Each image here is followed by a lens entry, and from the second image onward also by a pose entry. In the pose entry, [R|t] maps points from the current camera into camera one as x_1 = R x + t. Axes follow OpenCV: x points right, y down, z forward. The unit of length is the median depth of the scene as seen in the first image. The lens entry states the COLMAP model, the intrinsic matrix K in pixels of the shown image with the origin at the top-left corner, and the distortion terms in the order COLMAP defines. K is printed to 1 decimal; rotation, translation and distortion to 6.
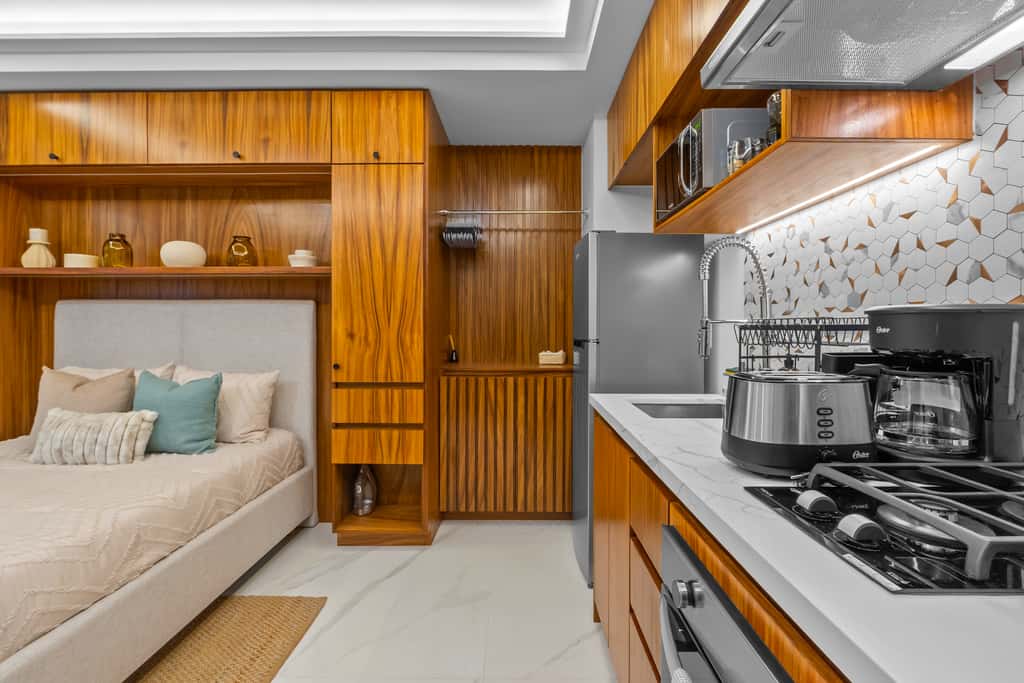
lens RADIAL K [[430.5, 0, 516.7], [0, 430.5, 332.5], [0, 0, 1]] dist [-0.012564, 0.002268]
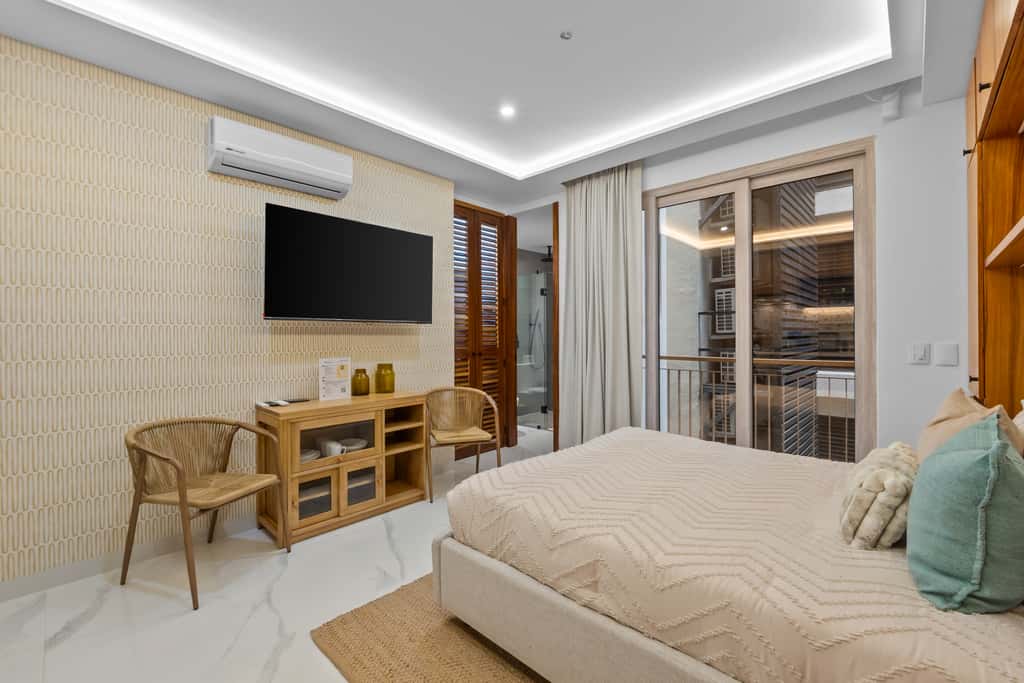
lens RADIAL K [[430.5, 0, 517.2], [0, 430.5, 333.7], [0, 0, 1]] dist [-0.012564, 0.002268]
pose [[-0.685876, -0.002174, -0.727715, -0.068435], [-0.002633, 0.999996, -0.000506, -0.009734], [0.727714, 0.001569, -0.685879, 0.920750]]
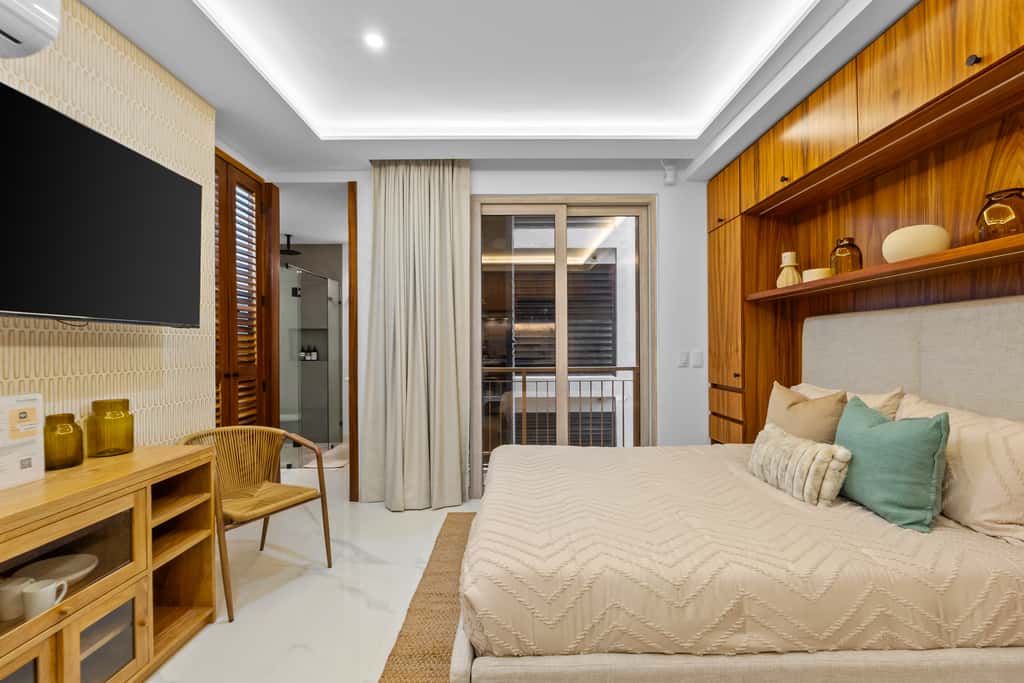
lens RADIAL K [[430.5, 0, 521.1], [0, 430.5, 344.2], [0, 0, 1]] dist [-0.012564, 0.002268]
pose [[-0.003599, -0.005701, -0.999977, -0.046969], [-0.000290, 0.999984, -0.005700, -0.005735], [0.999993, 0.000269, -0.003601, 0.359625]]
